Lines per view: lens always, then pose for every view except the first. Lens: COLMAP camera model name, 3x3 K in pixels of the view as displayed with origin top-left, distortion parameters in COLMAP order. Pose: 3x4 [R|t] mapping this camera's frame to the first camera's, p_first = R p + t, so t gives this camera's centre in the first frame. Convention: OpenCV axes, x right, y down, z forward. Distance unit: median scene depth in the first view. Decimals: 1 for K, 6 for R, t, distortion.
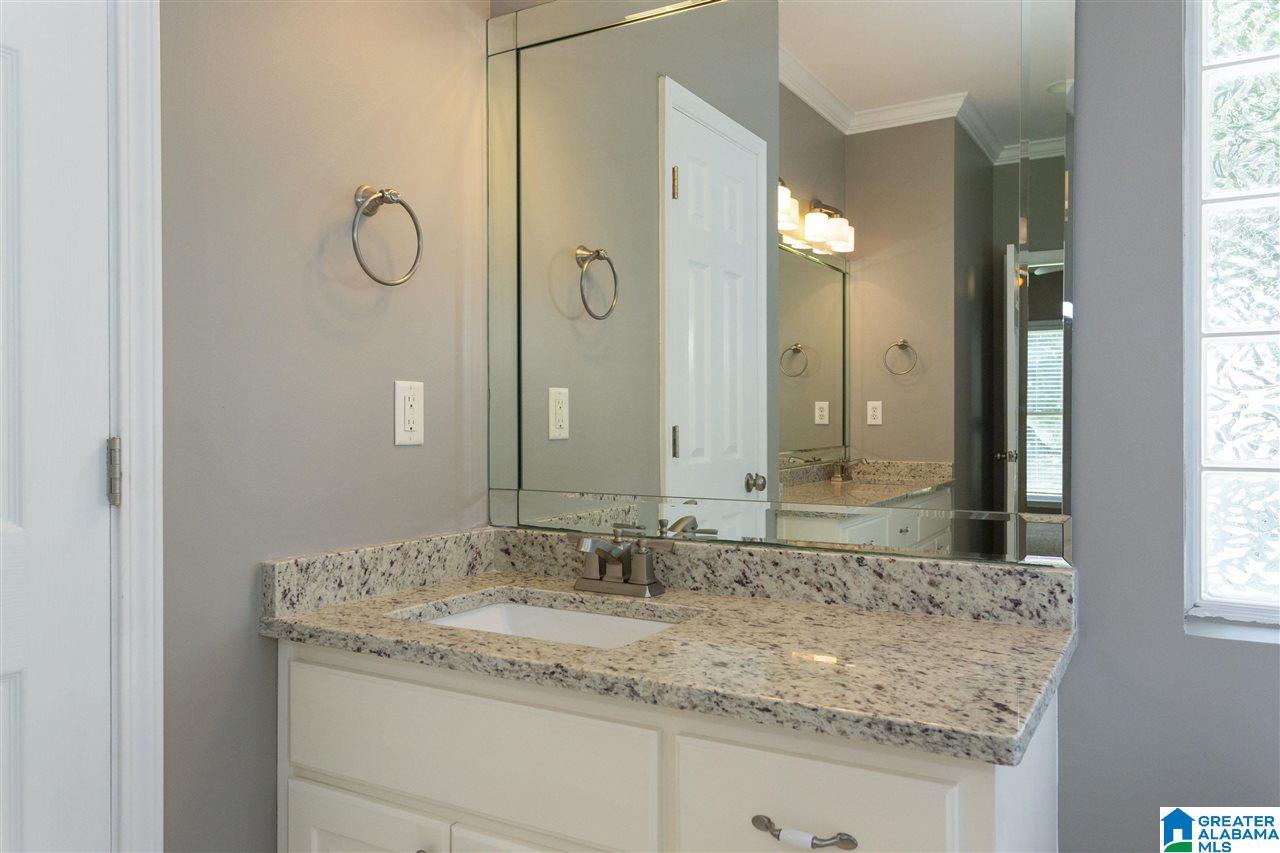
lens RADIAL K [[961.2, 0, 640.0], [0, 961.2, 426.5], [0, 0, 1]] dist [-0.001887, -0.000258]
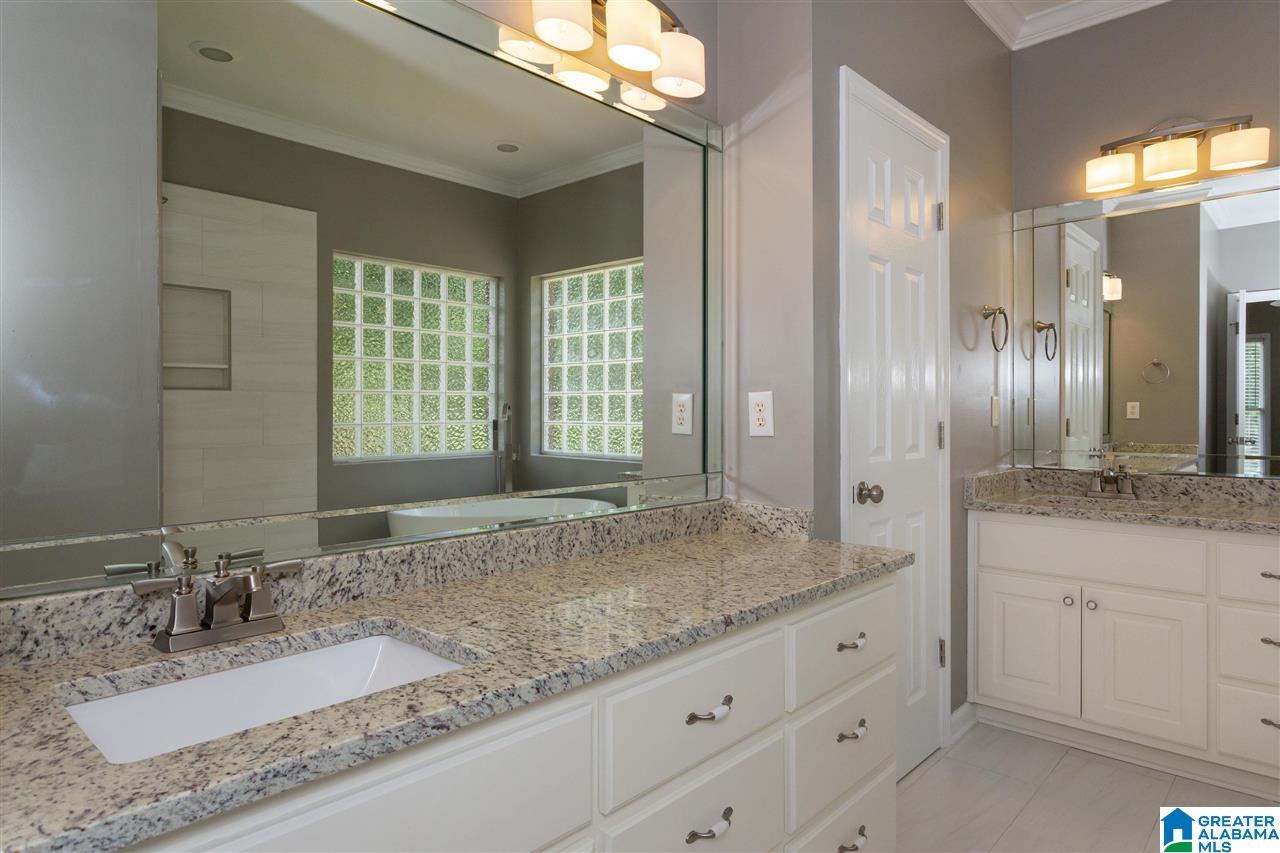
lens RADIAL K [[772.3, 0, 640.0], [0, 772.3, 426.5], [0, 0, 1]] dist [-0.002497, 0.001185]
pose [[0.976349, 0.002715, -0.216181, -0.671097], [-0.001279, 0.999976, 0.006783, 0.009314], [0.216194, -0.006346, 0.976330, -0.853693]]
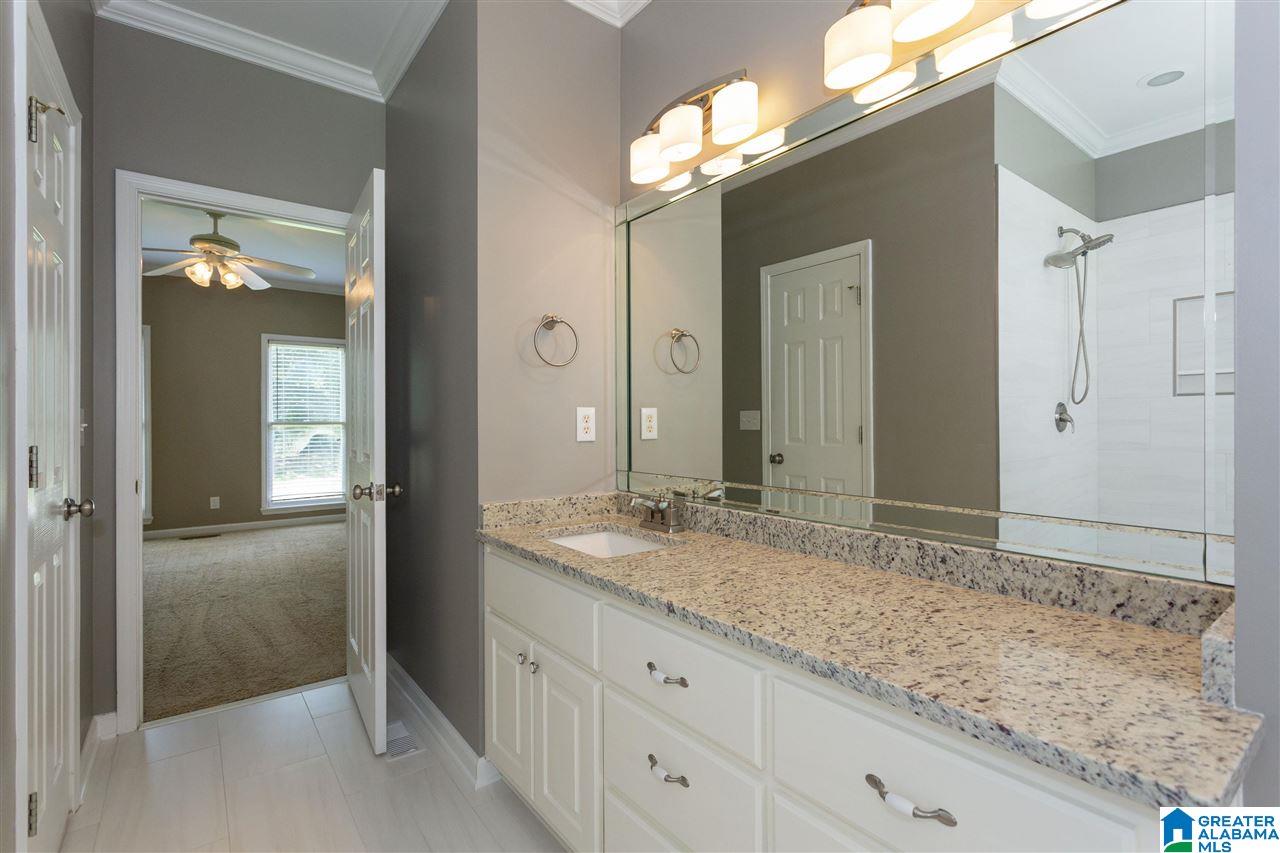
lens RADIAL K [[594.6, 0, 640.0], [0, 594.6, 426.5], [0, 0, 1]] dist [0.000582, 0.000046]
pose [[-0.386060, 0.002769, -0.922469, 1.102455], [-0.013136, 0.999878, 0.008499, -0.029931], [0.922380, 0.015399, -0.385976, 2.321008]]
